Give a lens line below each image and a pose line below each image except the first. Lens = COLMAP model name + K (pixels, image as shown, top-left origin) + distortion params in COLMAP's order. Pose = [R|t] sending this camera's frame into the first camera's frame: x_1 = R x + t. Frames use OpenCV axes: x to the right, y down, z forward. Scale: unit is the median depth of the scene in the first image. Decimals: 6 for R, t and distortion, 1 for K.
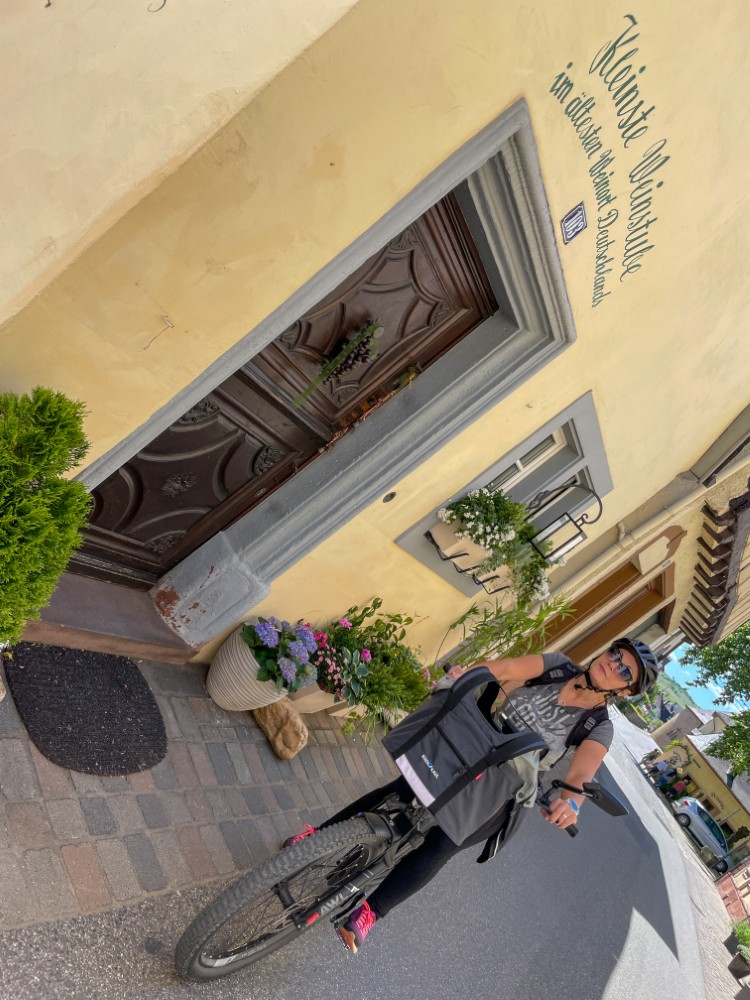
lens RADIAL K [[758.7, 0, 371.2], [0, 758.7, 505.8], [0, 0, 1]] dist [0.025821, -0.049253]
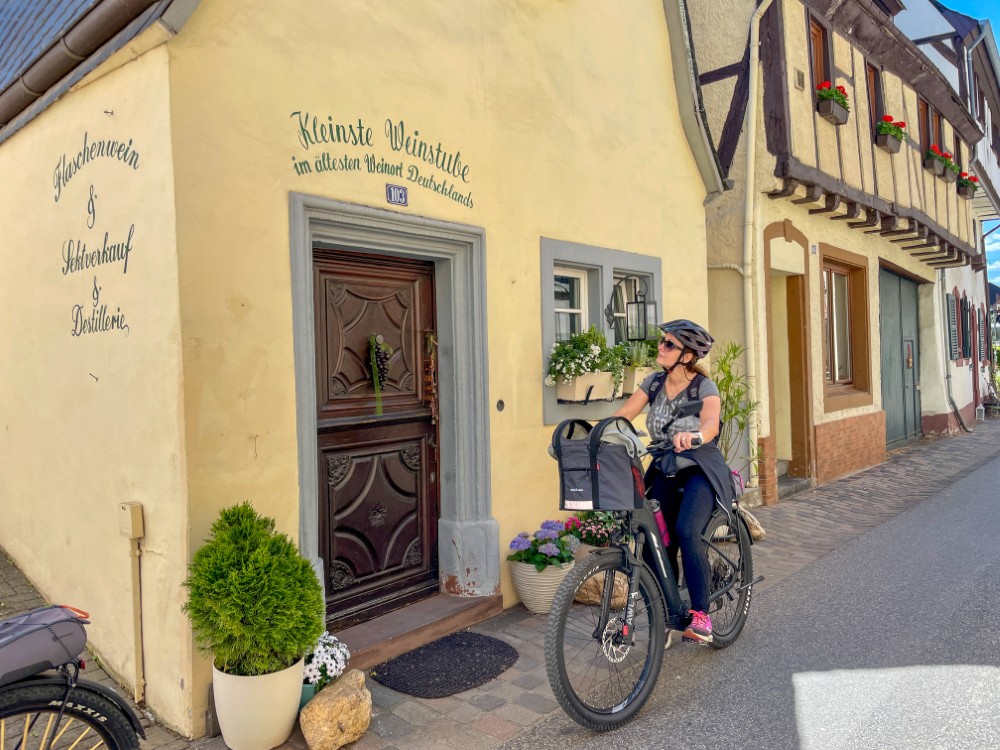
lens RADIAL K [[758.7, 0, 502.6], [0, 758.7, 373.1], [0, 0, 1]] dist [0.025821, -0.049253]
pose [[0.607636, -0.790187, -0.079894, 0.207177], [0.755194, 0.605994, -0.249908, 0.337040], [0.245889, 0.091518, 0.964968, -0.333584]]
